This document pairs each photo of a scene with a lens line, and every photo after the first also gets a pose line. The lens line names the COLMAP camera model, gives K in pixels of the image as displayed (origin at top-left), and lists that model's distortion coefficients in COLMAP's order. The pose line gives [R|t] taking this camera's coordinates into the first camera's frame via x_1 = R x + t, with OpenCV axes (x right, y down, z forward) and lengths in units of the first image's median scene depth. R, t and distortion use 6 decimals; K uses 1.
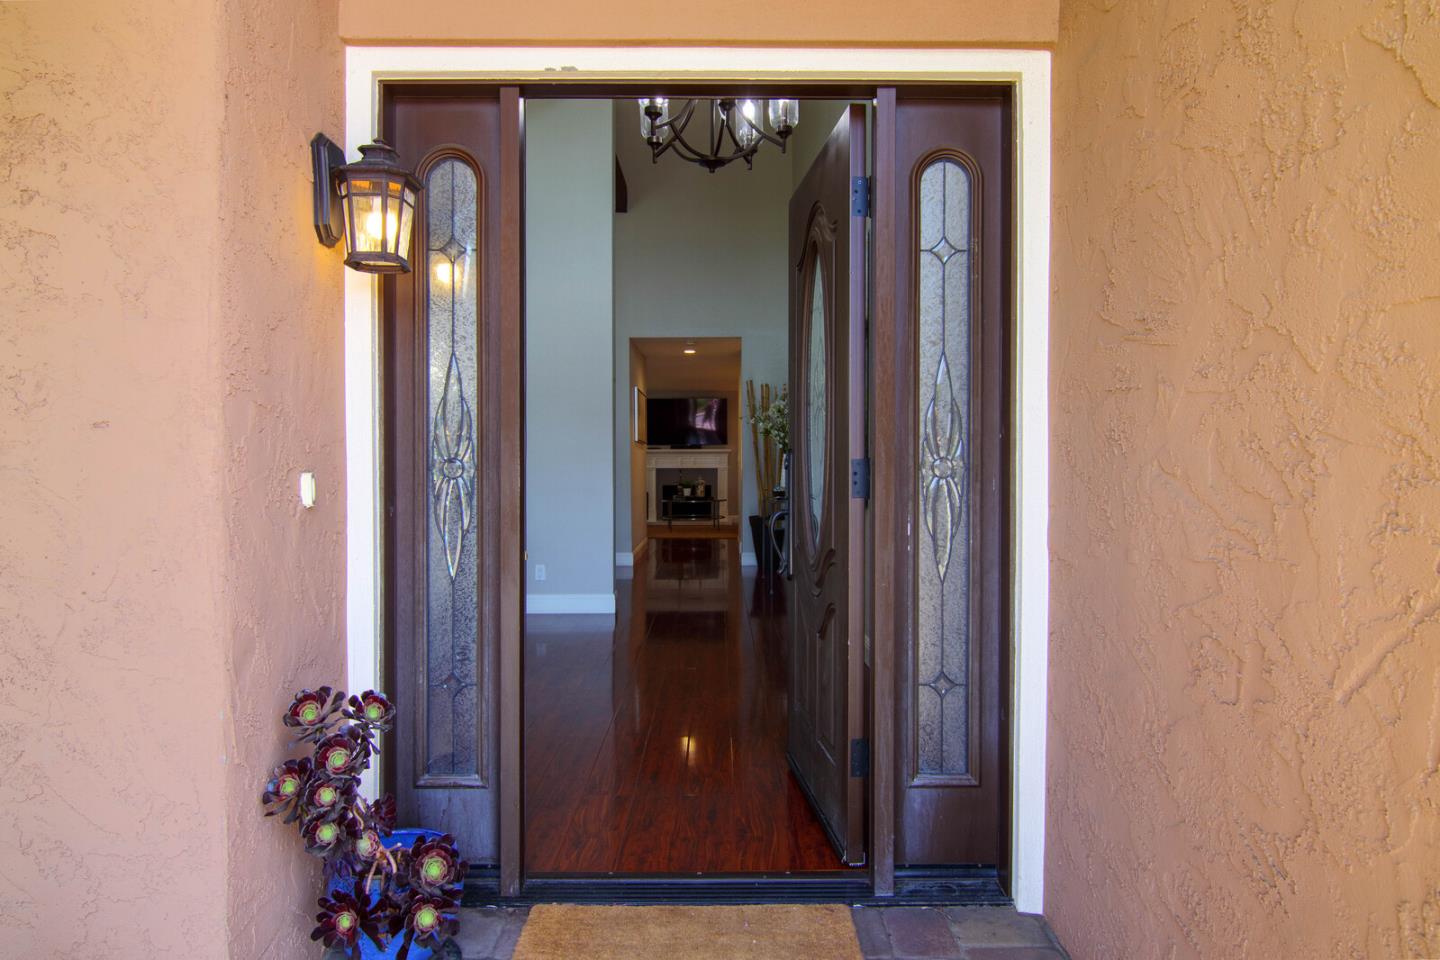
lens RADIAL K [[732.2, 0, 721.3], [0, 732.2, 473.3], [0, 0, 1]] dist [-0.000428, -0.015815]
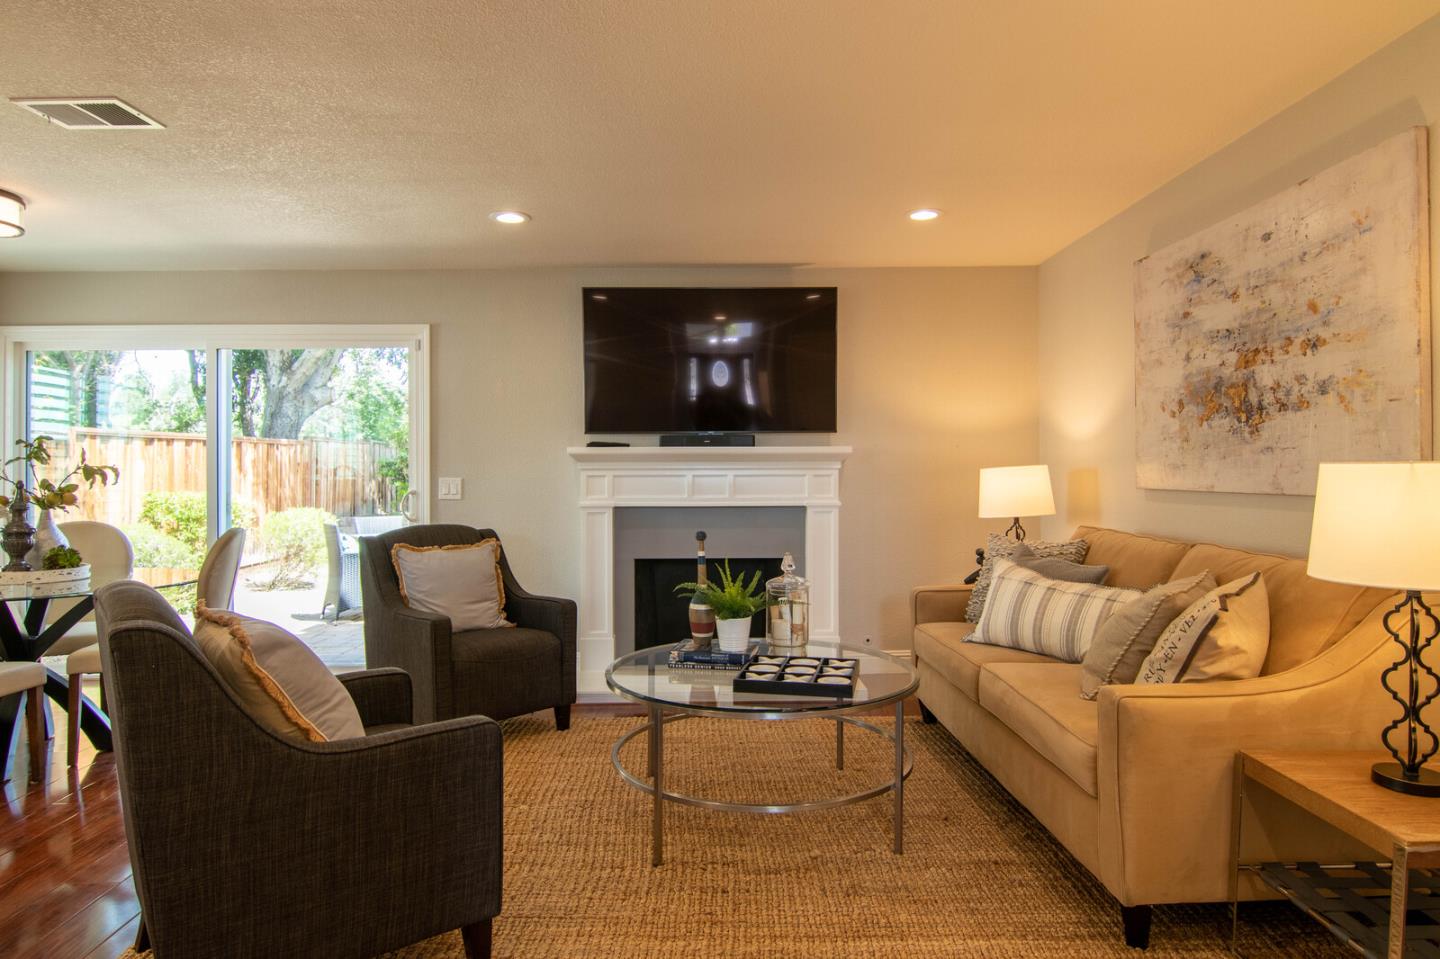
lens RADIAL K [[854.9, 0, 716.2], [0, 854.9, 474.0], [0, 0, 1]] dist [-0.003306, -0.004846]
pose [[0.999994, 0.003528, 0.000112, -0.044452], [-0.003527, 0.999915, -0.012550, -0.016404], [-0.000156, 0.012550, 0.999921, 0.629518]]
